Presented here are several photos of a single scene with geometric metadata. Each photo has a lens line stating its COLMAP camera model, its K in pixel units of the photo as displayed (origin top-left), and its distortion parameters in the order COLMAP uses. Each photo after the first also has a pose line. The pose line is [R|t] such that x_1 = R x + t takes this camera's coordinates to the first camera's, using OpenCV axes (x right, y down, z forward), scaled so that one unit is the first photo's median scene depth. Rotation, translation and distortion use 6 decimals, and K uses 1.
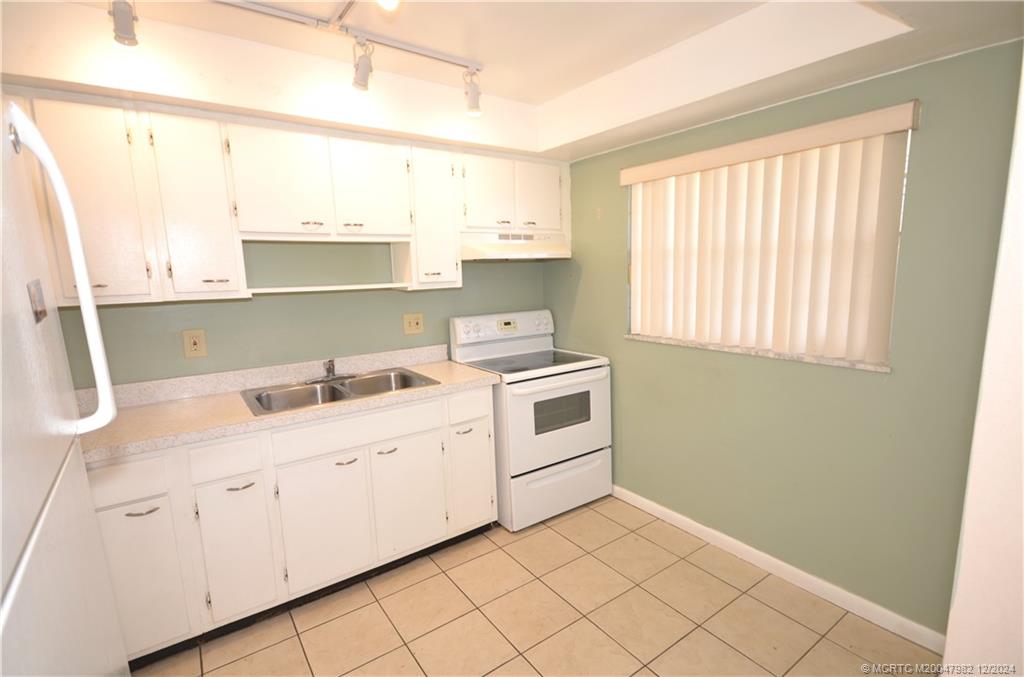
lens RADIAL K [[493.3, 0, 512.0], [0, 493.3, 338.5], [0, 0, 1]] dist [-0.000972, -0.000052]
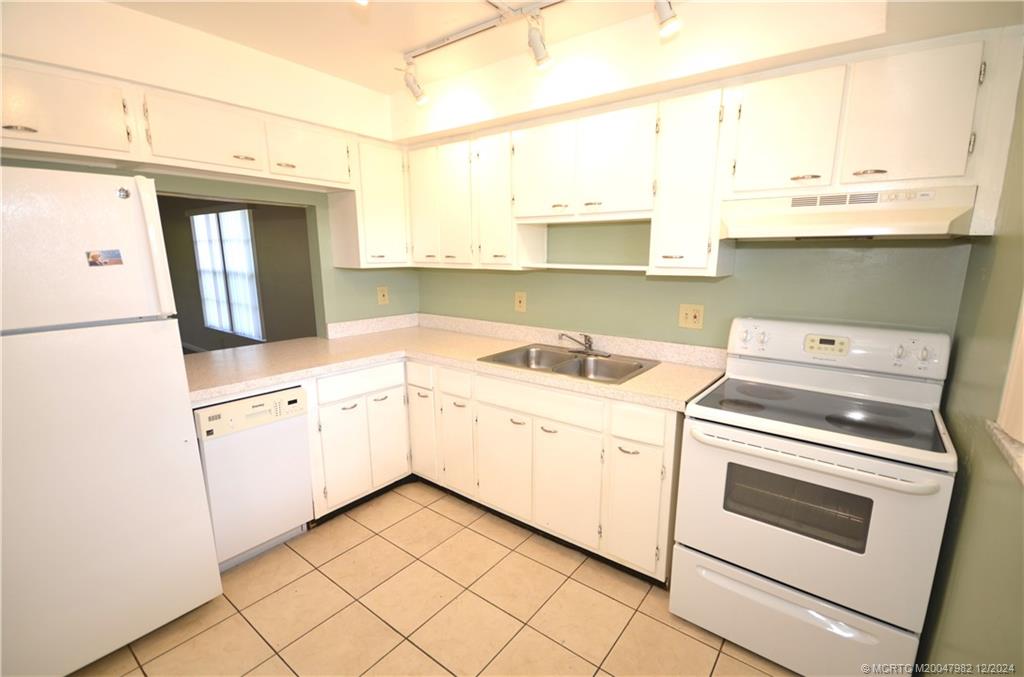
lens RADIAL K [[456.6, 0, 512.0], [0, 456.6, 338.5], [0, 0, 1]] dist [-0.001377, -0.000155]
pose [[0.297839, 0.205183, -0.932305, 0.468641], [-0.140999, 0.975371, 0.169617, -0.086983], [0.944146, 0.080935, 0.319434, 0.504128]]
